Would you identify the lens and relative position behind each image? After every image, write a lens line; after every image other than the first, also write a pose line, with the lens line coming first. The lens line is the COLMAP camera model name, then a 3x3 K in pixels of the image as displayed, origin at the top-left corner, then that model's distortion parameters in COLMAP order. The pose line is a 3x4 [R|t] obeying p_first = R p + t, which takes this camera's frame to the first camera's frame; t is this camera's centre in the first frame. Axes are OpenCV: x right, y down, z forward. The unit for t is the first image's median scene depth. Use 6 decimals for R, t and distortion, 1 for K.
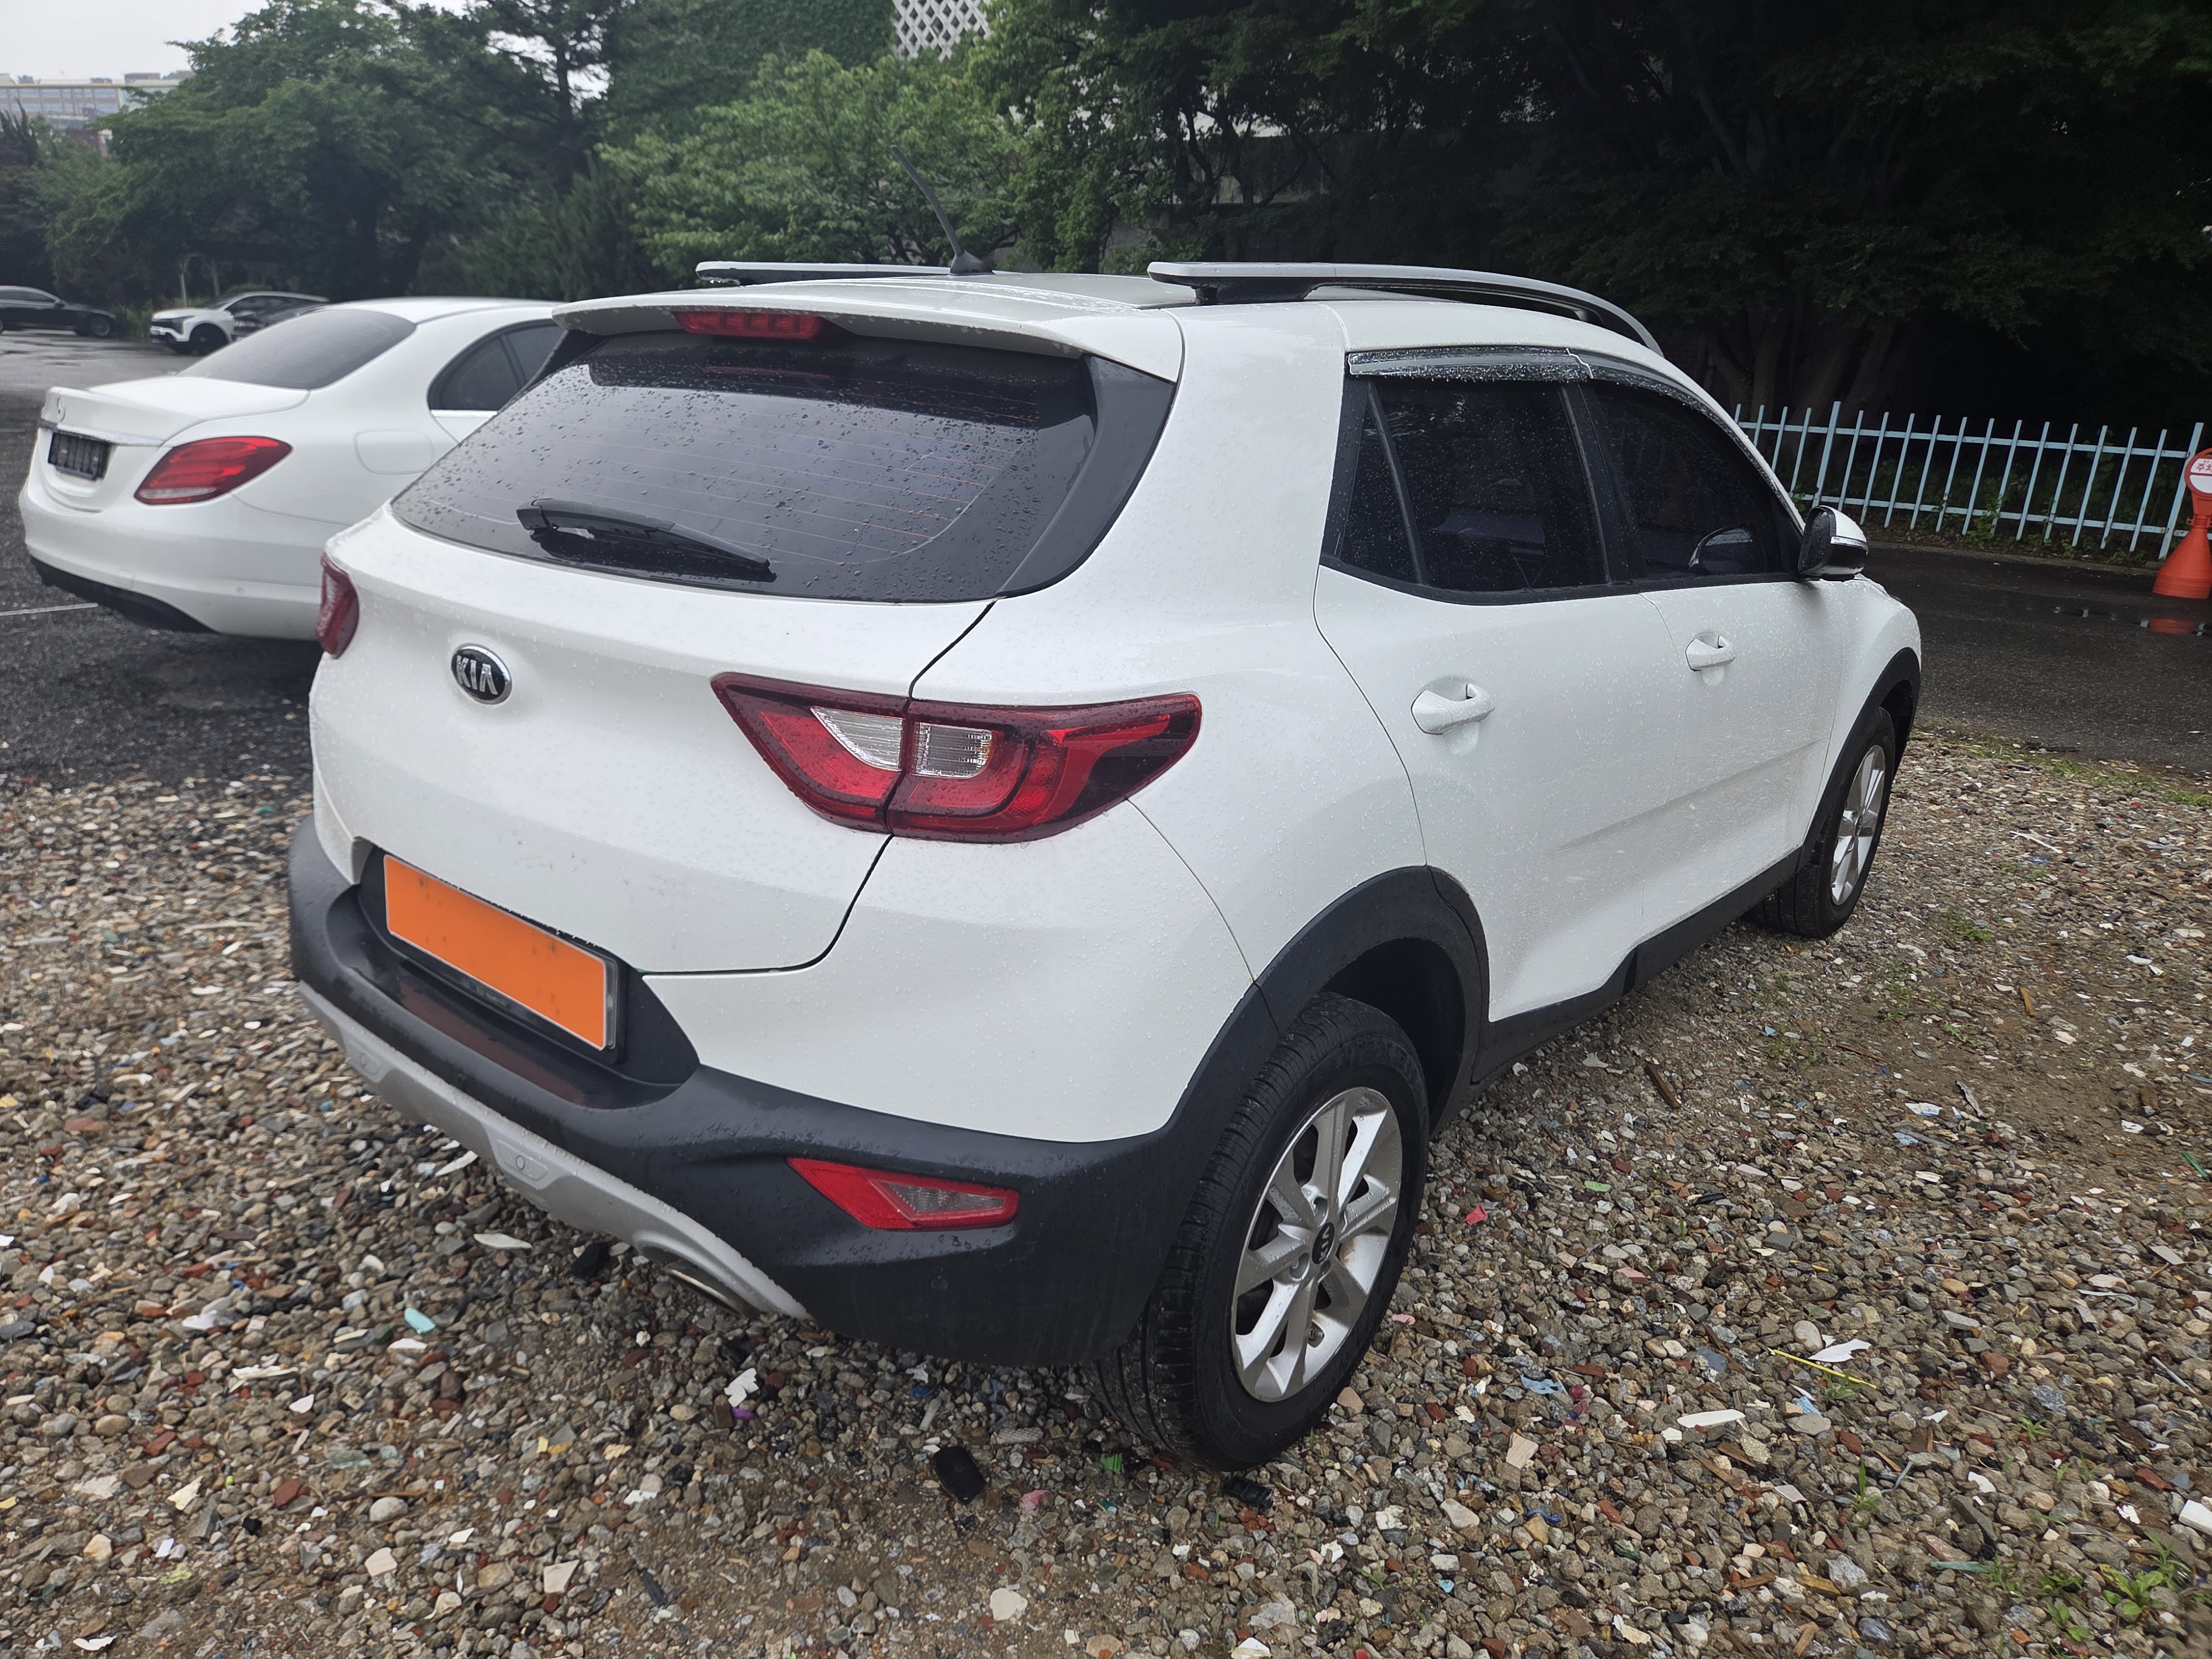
lens RADIAL K [[1501.5, 0, 1078.7], [0, 1501.5, 811.5], [0, 0, 1]] dist [0.058194, -0.055575]
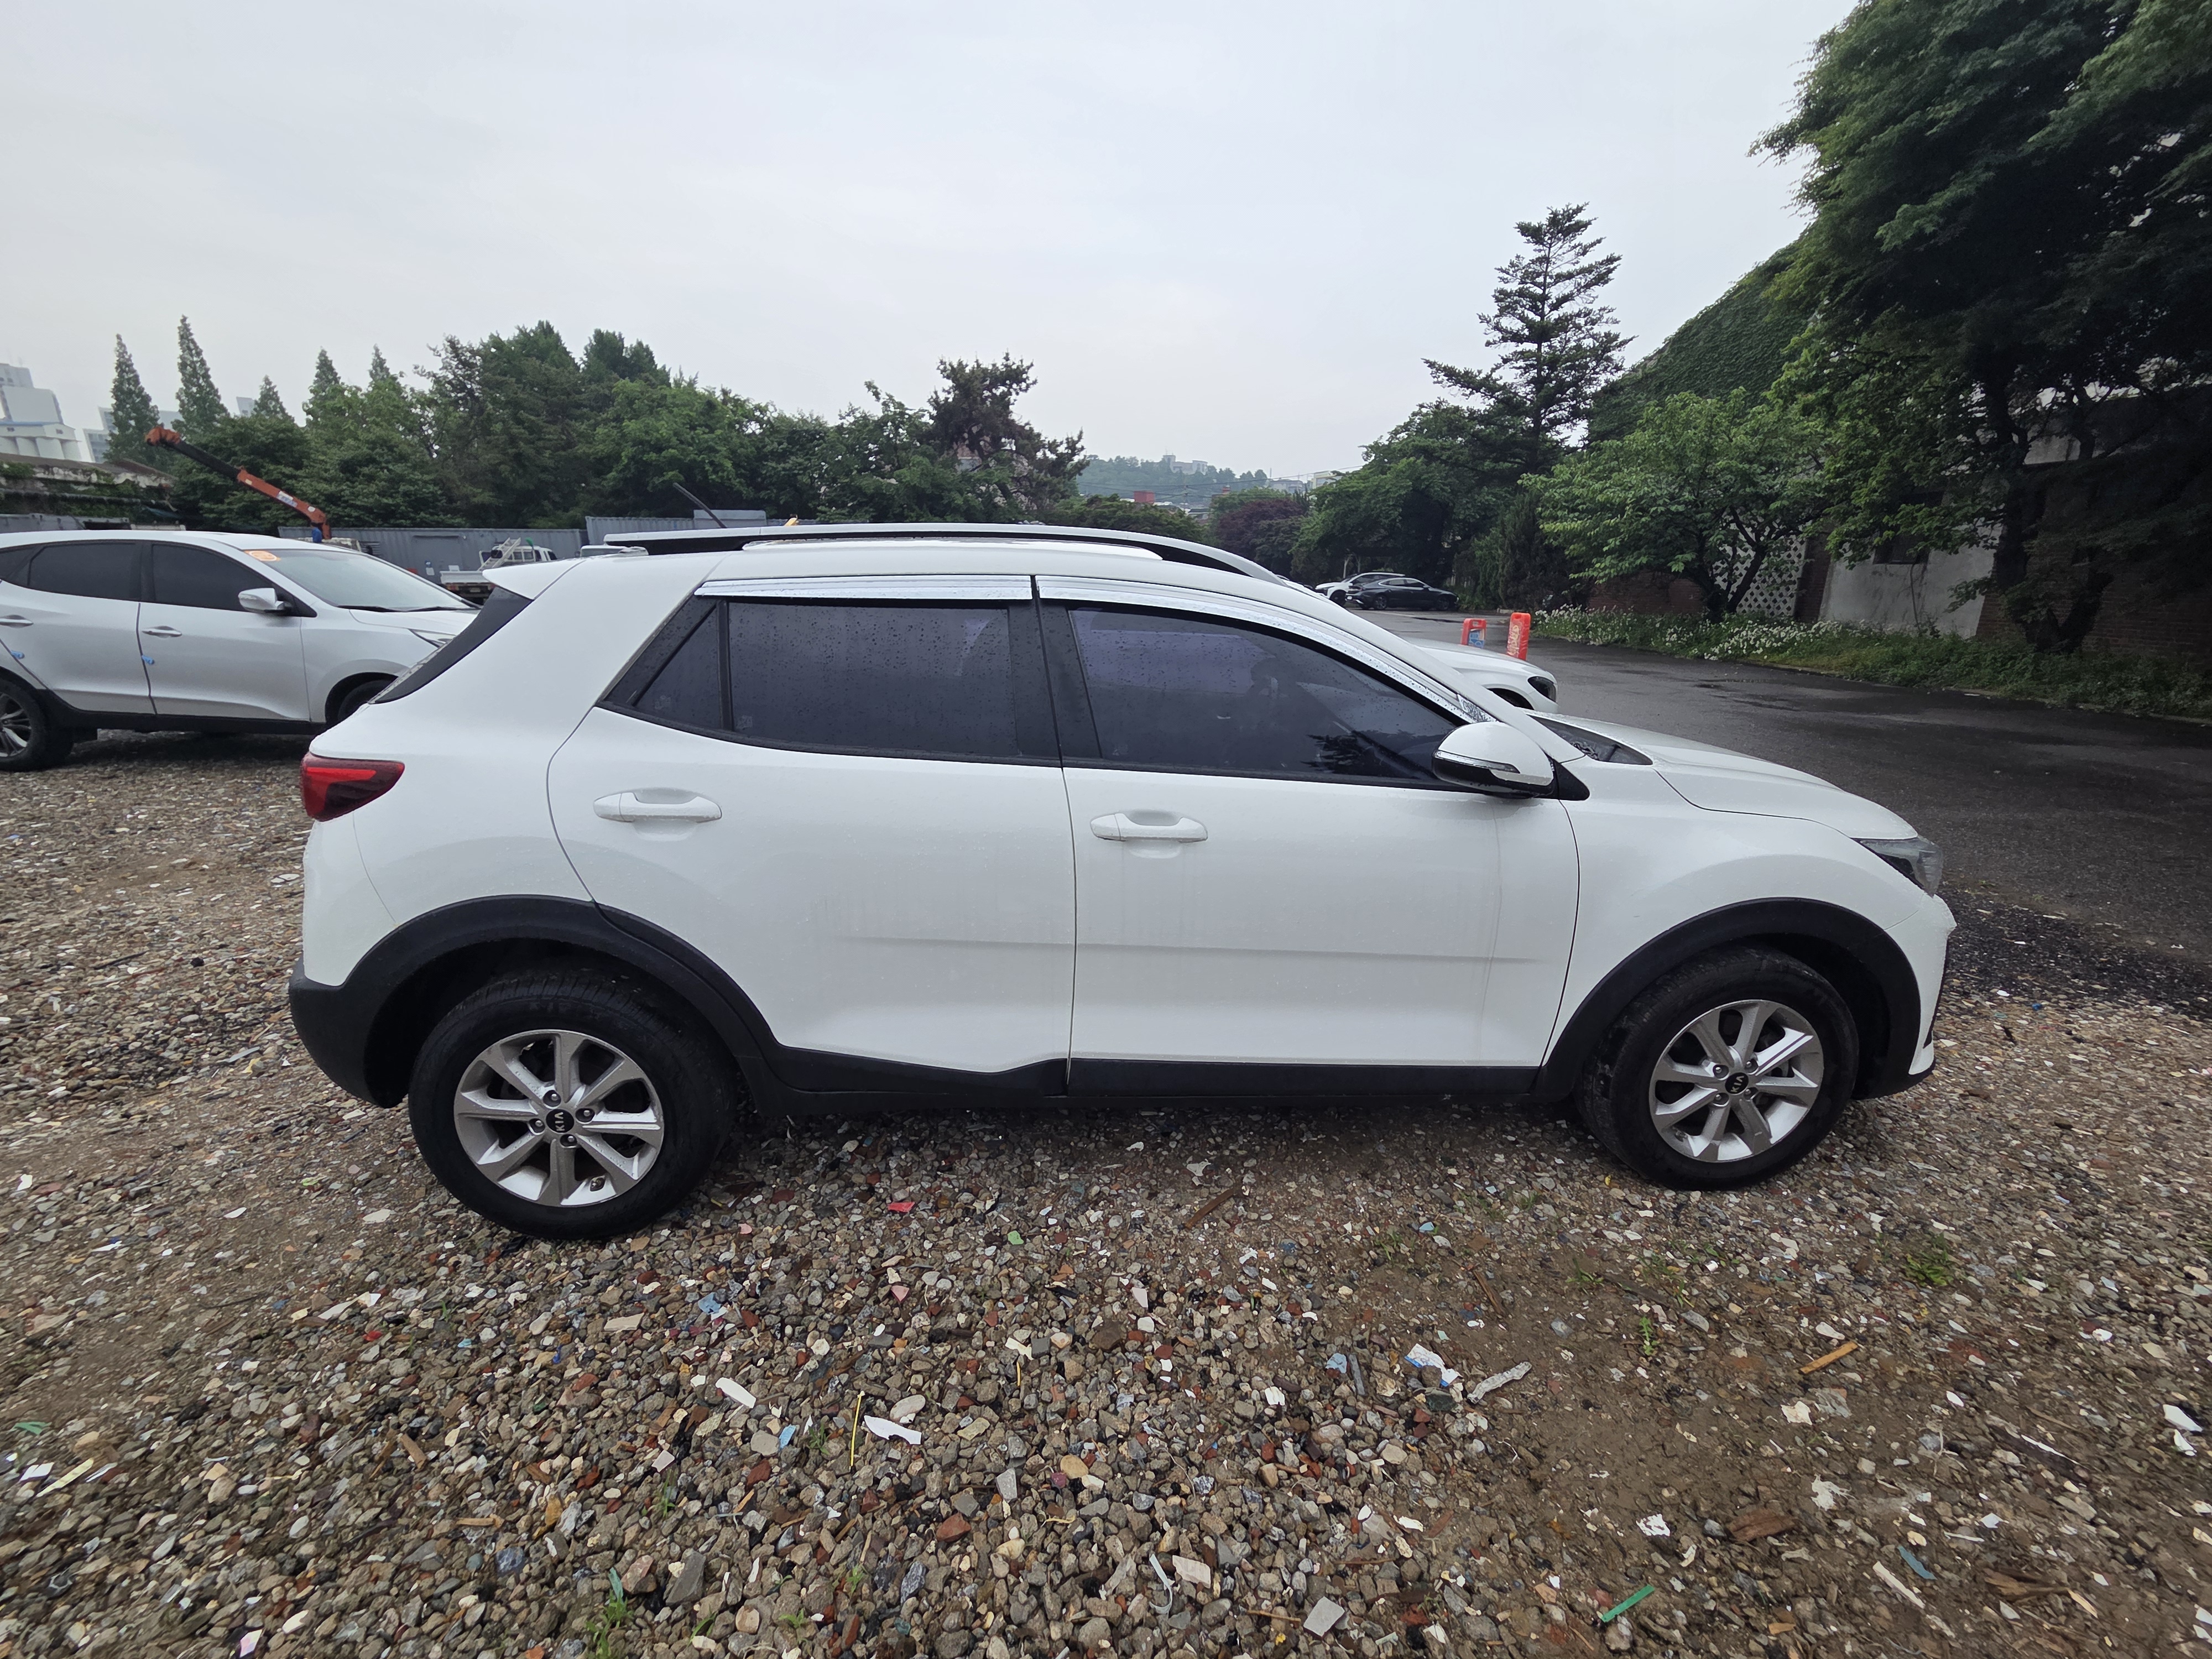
lens RADIAL K [[902.4, 0, 1108.1], [0, 902.4, 827.8], [0, 0, 1]] dist [0.004613, -0.001608]
pose [[0.697910, 0.158363, -0.698458, 1.000745], [-0.193830, 0.980616, 0.028659, -0.137648], [0.689458, 0.115381, 0.715077, 0.564682]]
